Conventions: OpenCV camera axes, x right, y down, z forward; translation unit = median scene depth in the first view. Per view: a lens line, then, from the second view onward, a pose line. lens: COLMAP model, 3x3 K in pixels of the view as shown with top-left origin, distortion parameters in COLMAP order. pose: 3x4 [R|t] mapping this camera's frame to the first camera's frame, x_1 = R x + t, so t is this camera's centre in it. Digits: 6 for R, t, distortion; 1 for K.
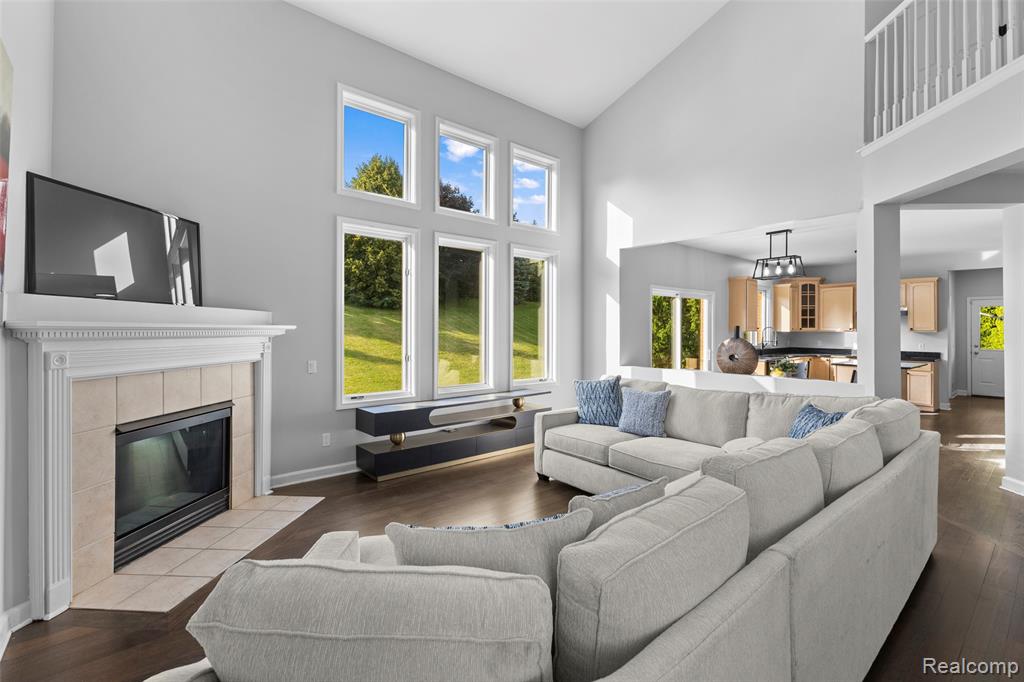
lens RADIAL K [[446.7, 0, 510.8], [0, 446.7, 327.5], [0, 0, 1]] dist [0.000628, -0.000158]
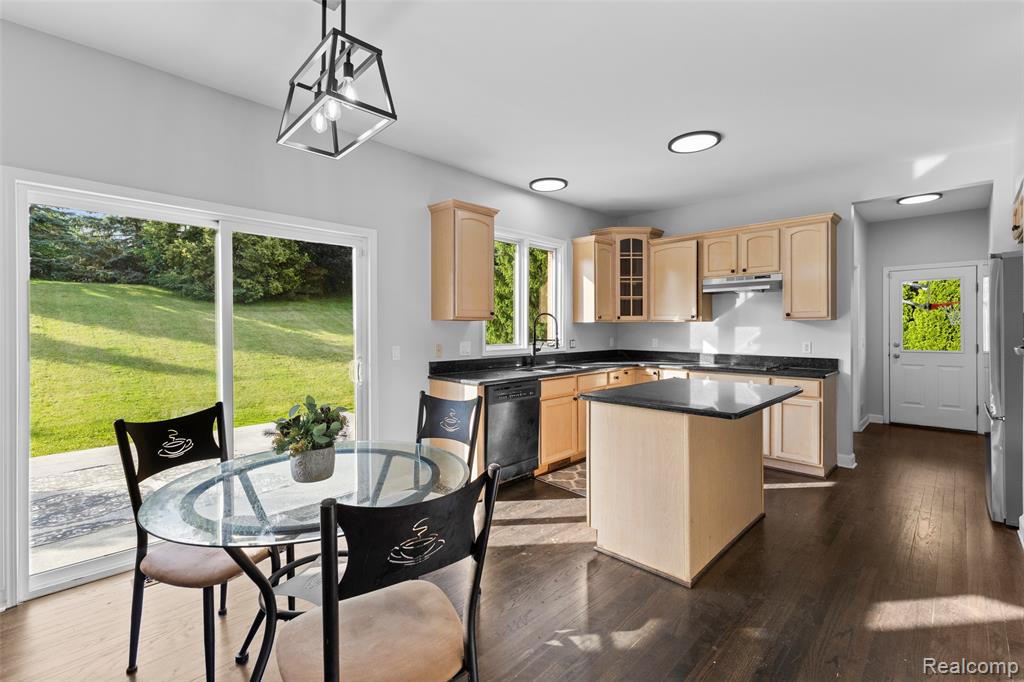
lens RADIAL K [[455.6, 0, 505.5], [0, 455.6, 331.2], [0, 0, 1]] dist [0.000681, -0.000006]
pose [[0.994453, -0.006047, 0.105010, 0.444635], [0.005120, 0.999946, 0.009095, 0.014270], [-0.105059, -0.008507, 0.994430, 0.437611]]
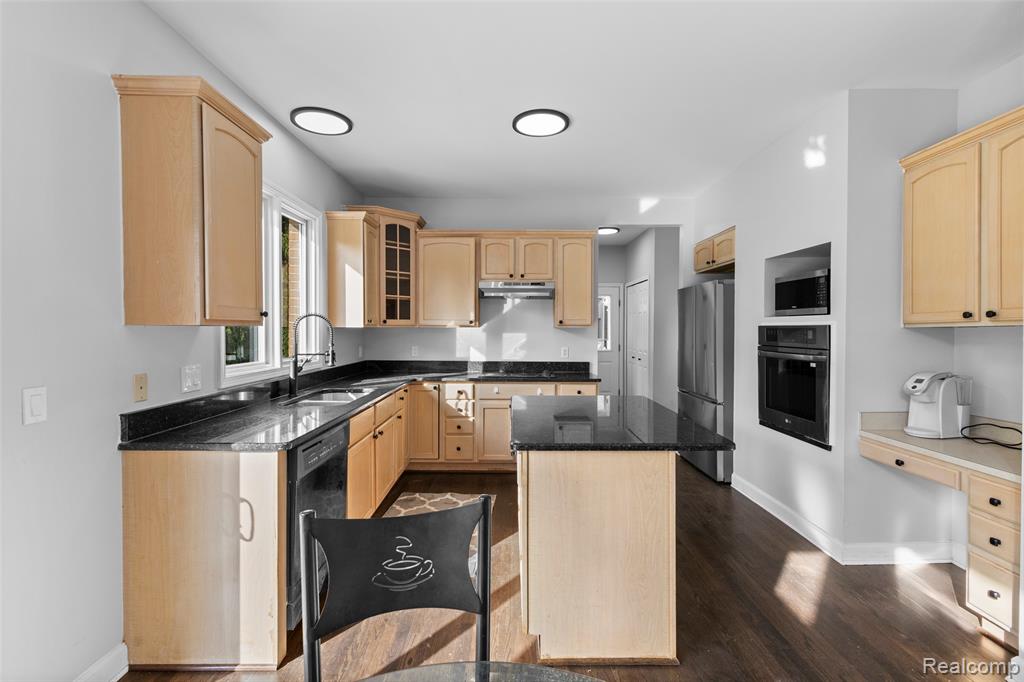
lens RADIAL K [[456.6, 0, 520.4], [0, 456.6, 334.3], [0, 0, 1]] dist [0.005841, 0.000487]
pose [[0.617287, -0.011802, 0.786649, 0.369570], [-0.001743, 0.999865, 0.016368, 0.008175], [-0.786736, -0.011475, 0.617183, 0.606059]]
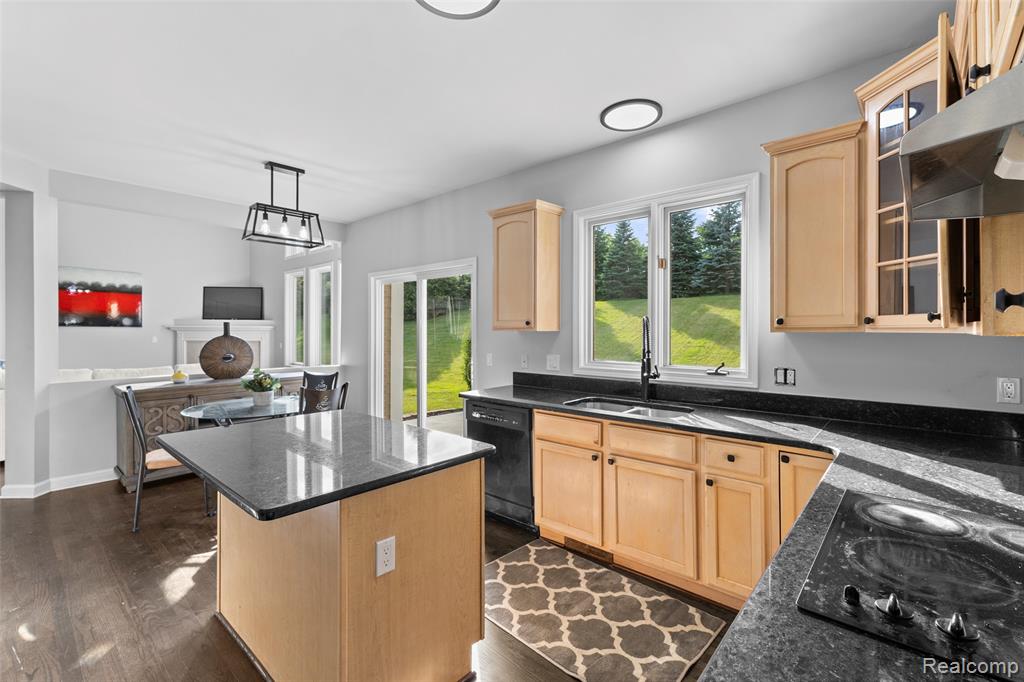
lens RADIAL K [[456.6, 0, 520.4], [0, 456.6, 334.3], [0, 0, 1]] dist [0.005841, 0.000487]
pose [[0.156671, 0.004228, -0.987642, 0.841904], [-0.000834, 0.999991, 0.004149, 0.008863], [0.987651, 0.000174, 0.156673, 0.800090]]
